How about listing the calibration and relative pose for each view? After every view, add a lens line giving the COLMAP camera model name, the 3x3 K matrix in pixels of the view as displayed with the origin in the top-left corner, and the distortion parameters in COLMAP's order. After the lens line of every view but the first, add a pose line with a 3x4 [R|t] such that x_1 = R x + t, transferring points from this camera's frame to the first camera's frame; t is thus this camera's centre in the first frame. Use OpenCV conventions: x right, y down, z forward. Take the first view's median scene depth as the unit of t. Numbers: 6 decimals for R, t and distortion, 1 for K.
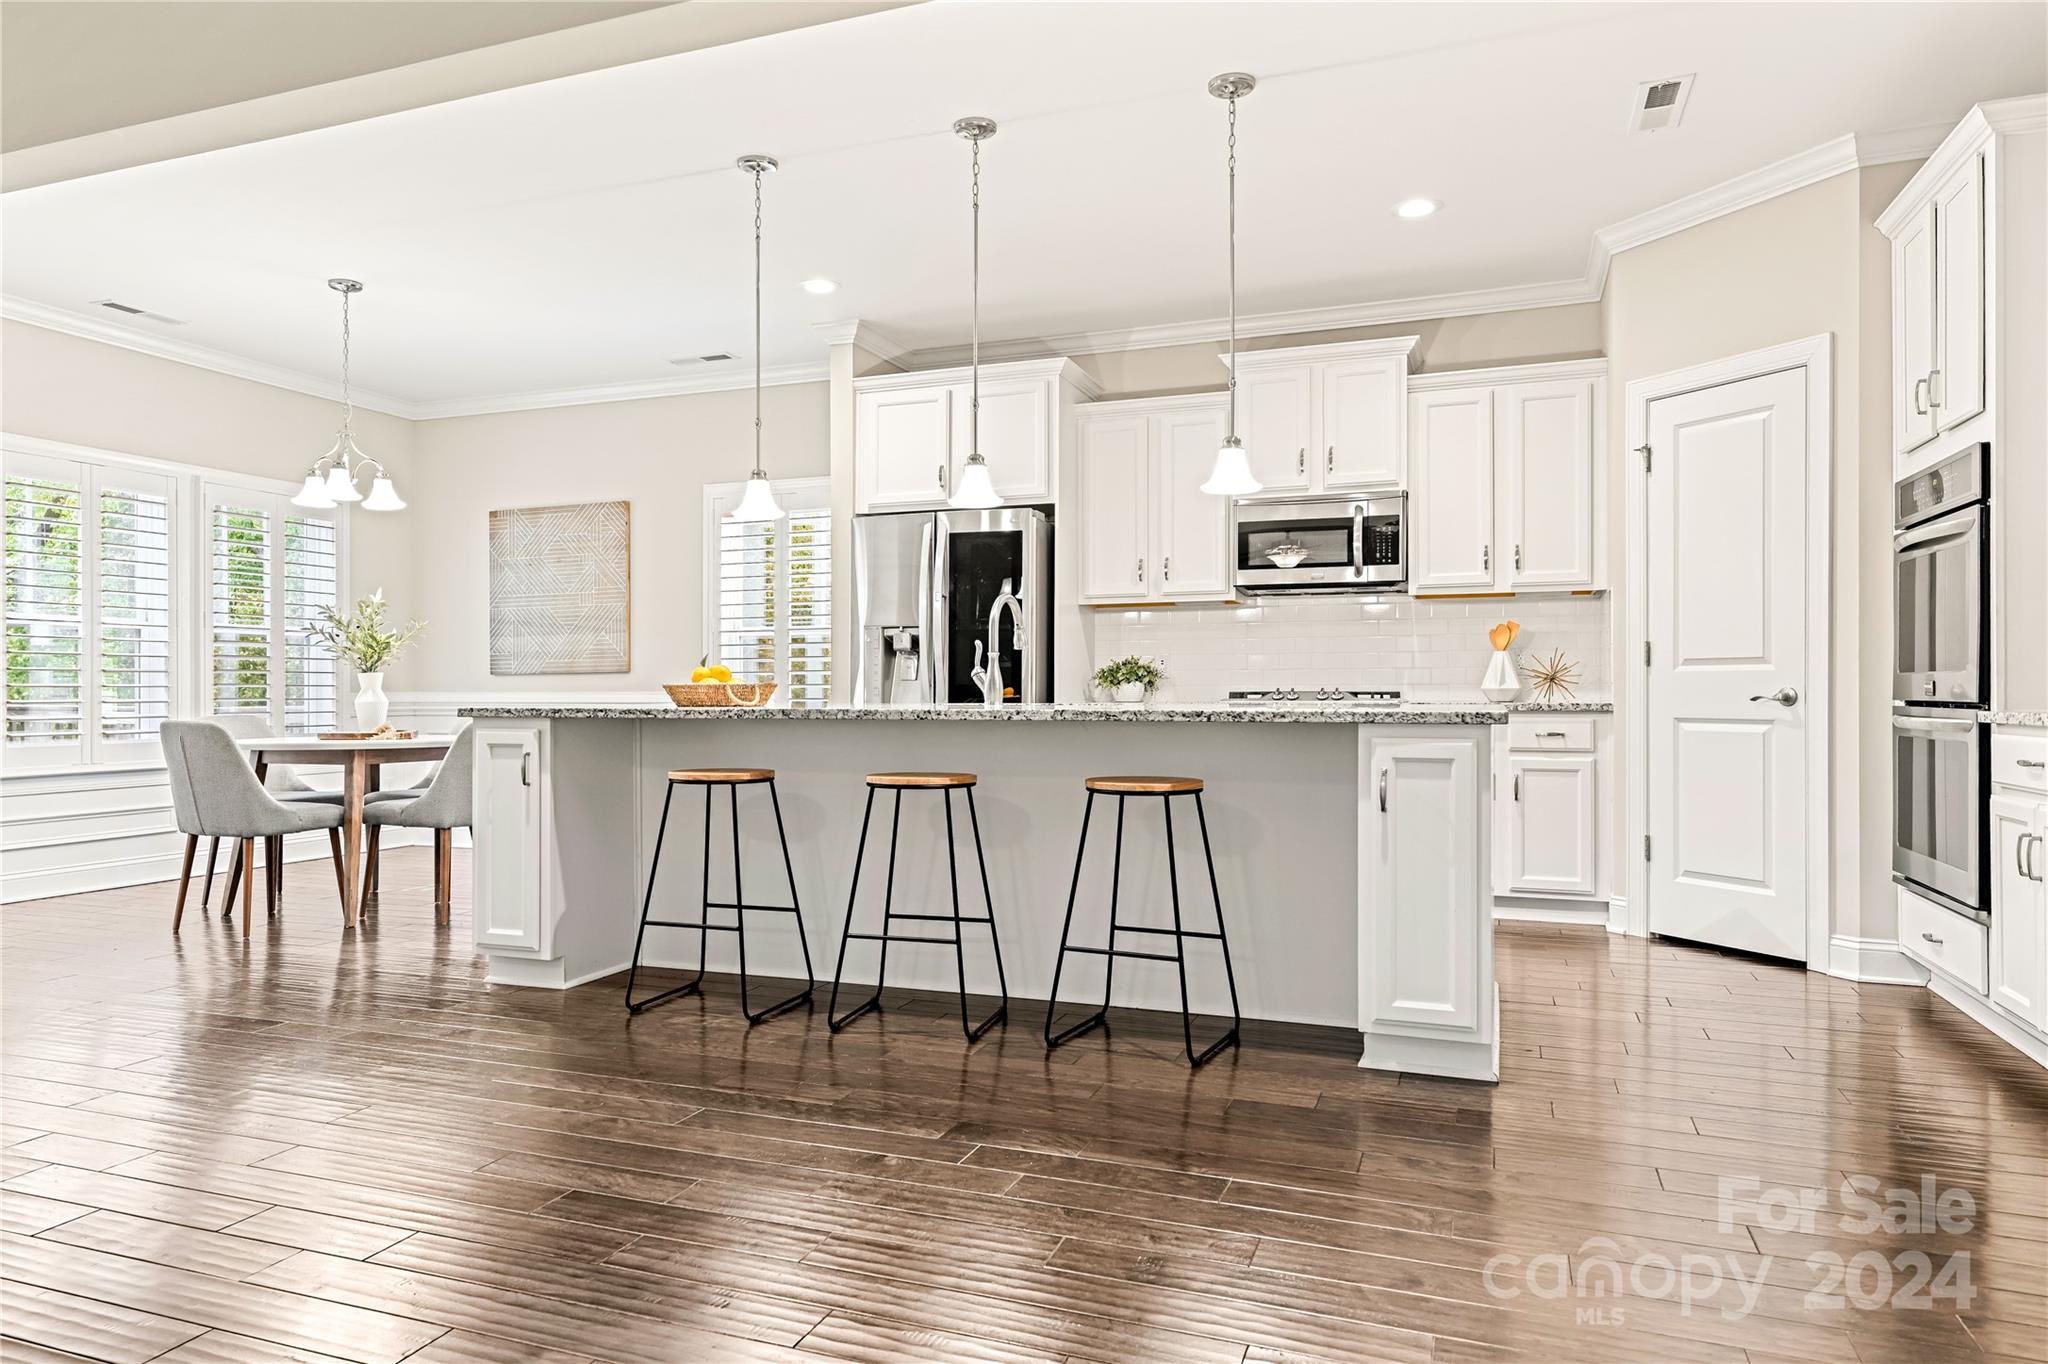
lens RADIAL K [[1285.9, 0, 1024.0], [0, 1285.9, 682.0], [0, 0, 1]] dist [-0.001760, -0.001490]
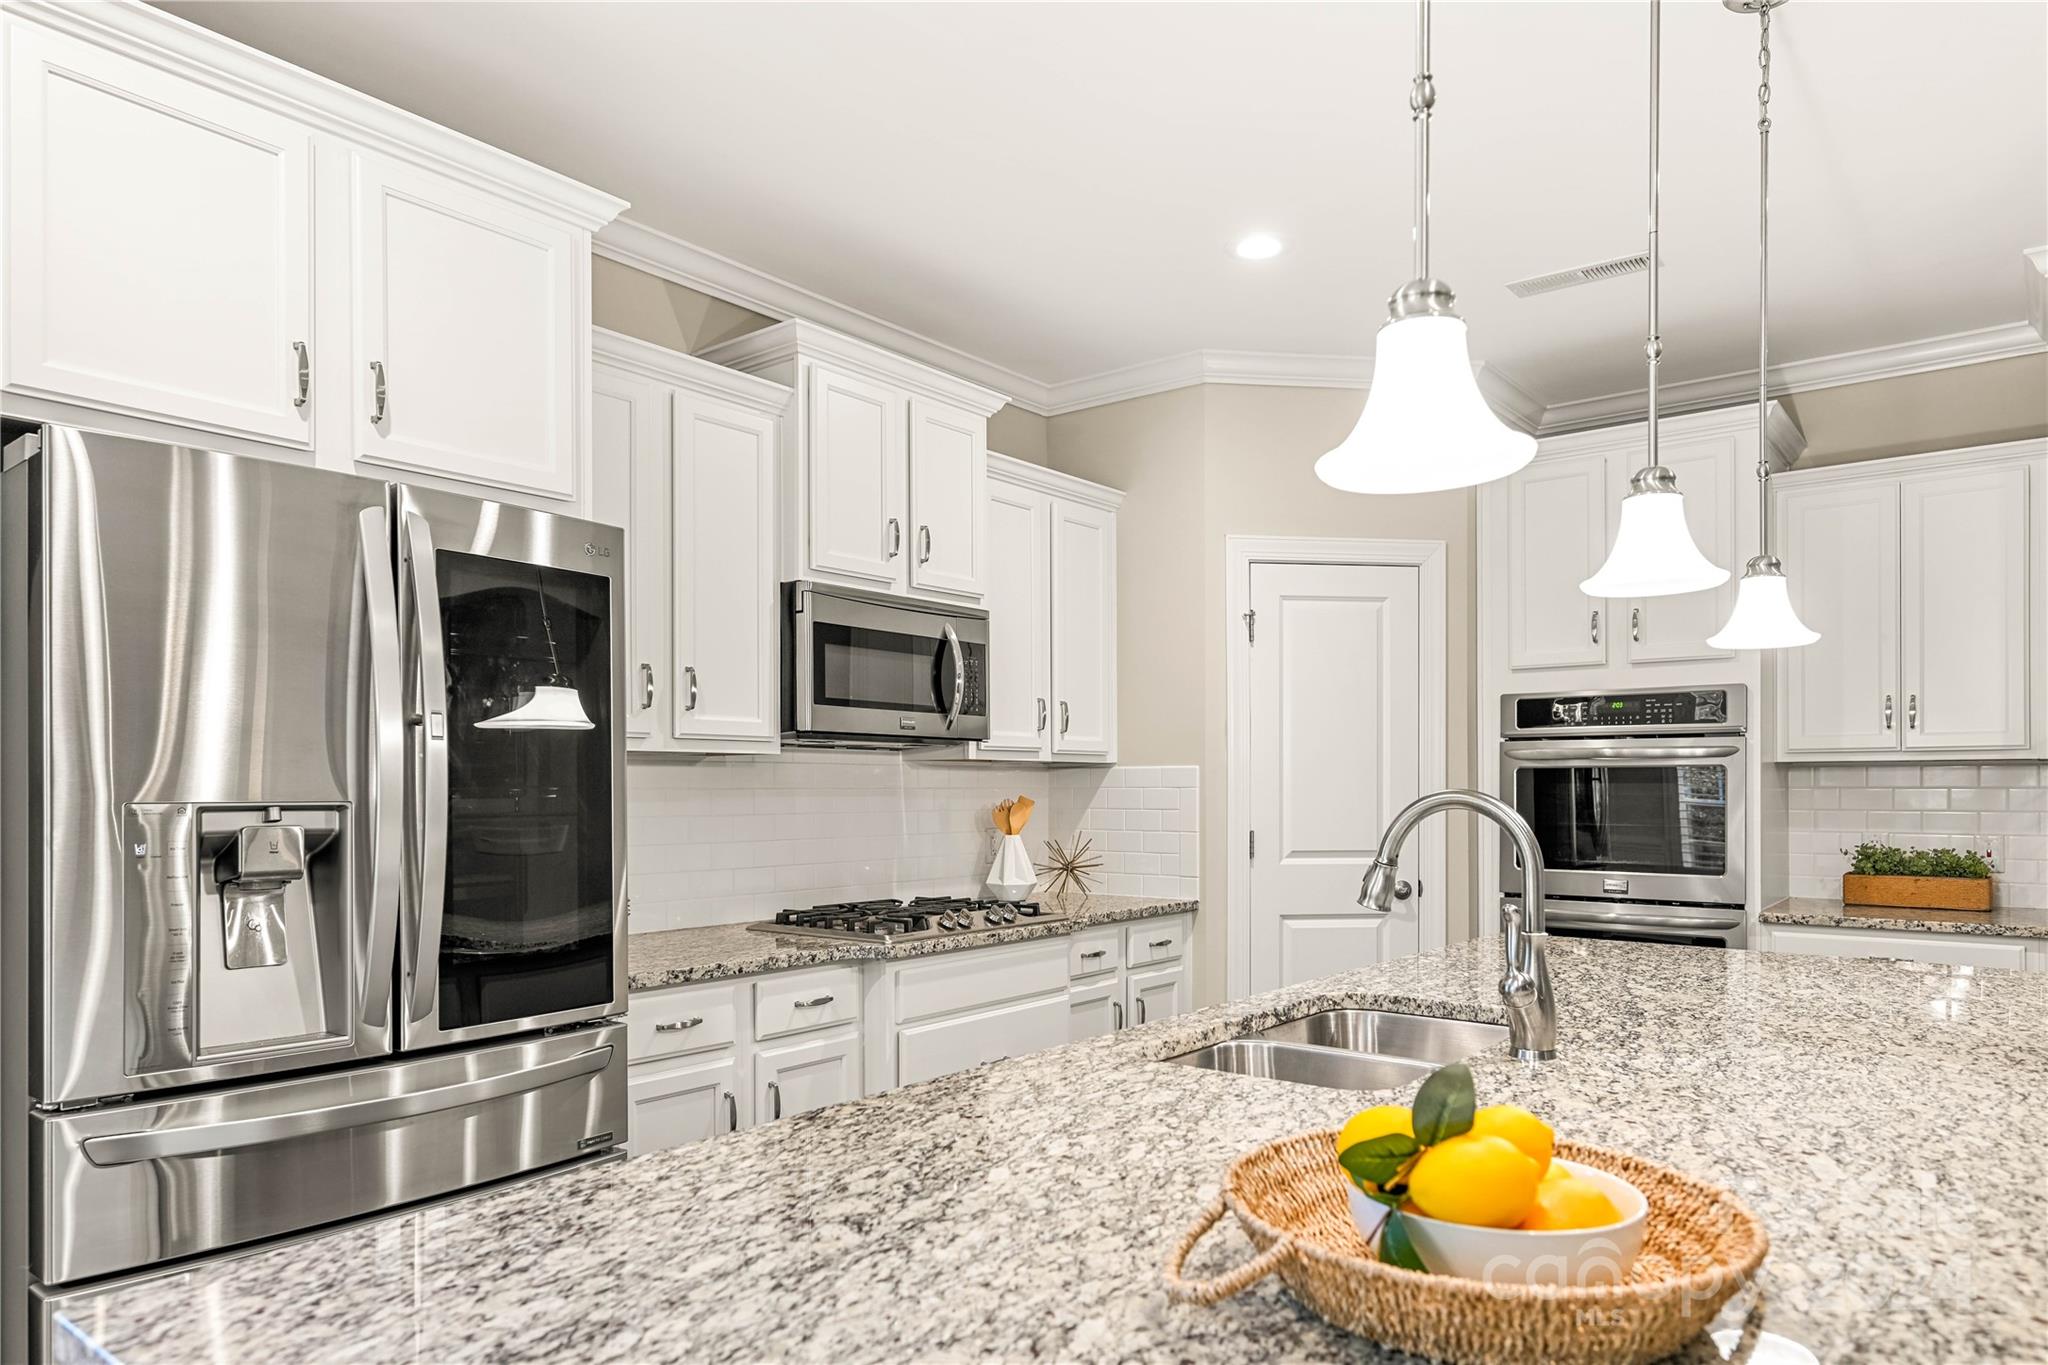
lens RADIAL K [[1285.5, 0, 957.8], [0, 1285.5, 788.9], [0, 0, 1]] dist [-0.002921, 0.000222]
pose [[0.329823, 0.000969, 0.944042, -0.373123], [-0.008368, 0.999963, 0.001897, -0.052704], [-0.944006, -0.008526, 0.329819, 0.781220]]
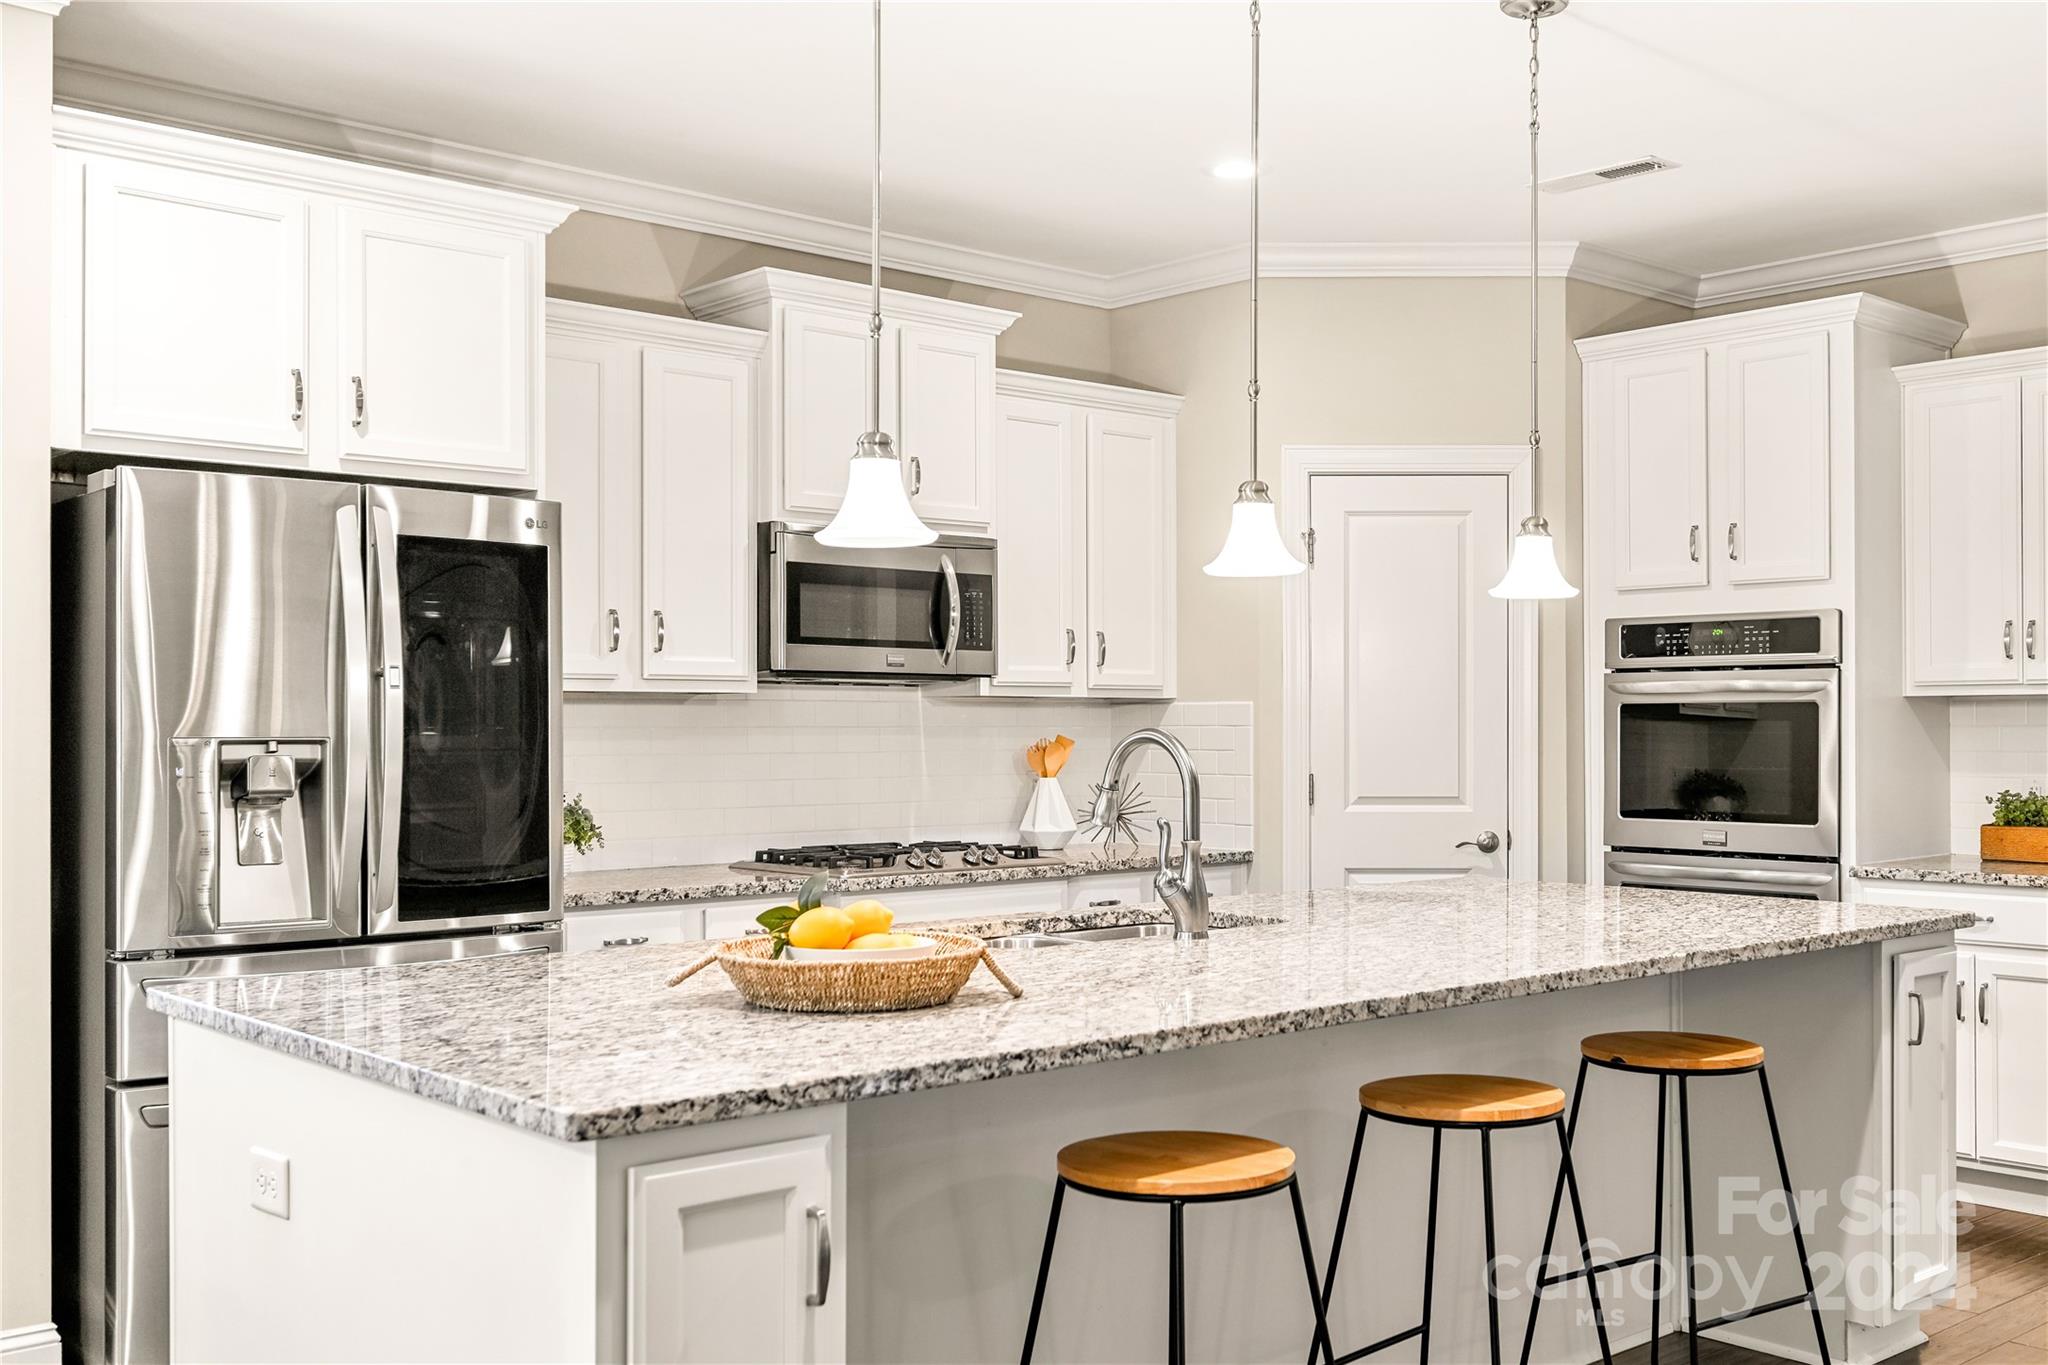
lens RADIAL K [[1965.3, 0, 1024.3], [0, 1965.3, 708.9], [0, 0, 1]] dist [-0.010425, -0.005608]
pose [[0.462947, 0.009236, 0.886338, -0.598580], [-0.007854, 0.999949, -0.006317, -0.054758], [-0.886351, -0.004036, 0.462996, 0.513249]]
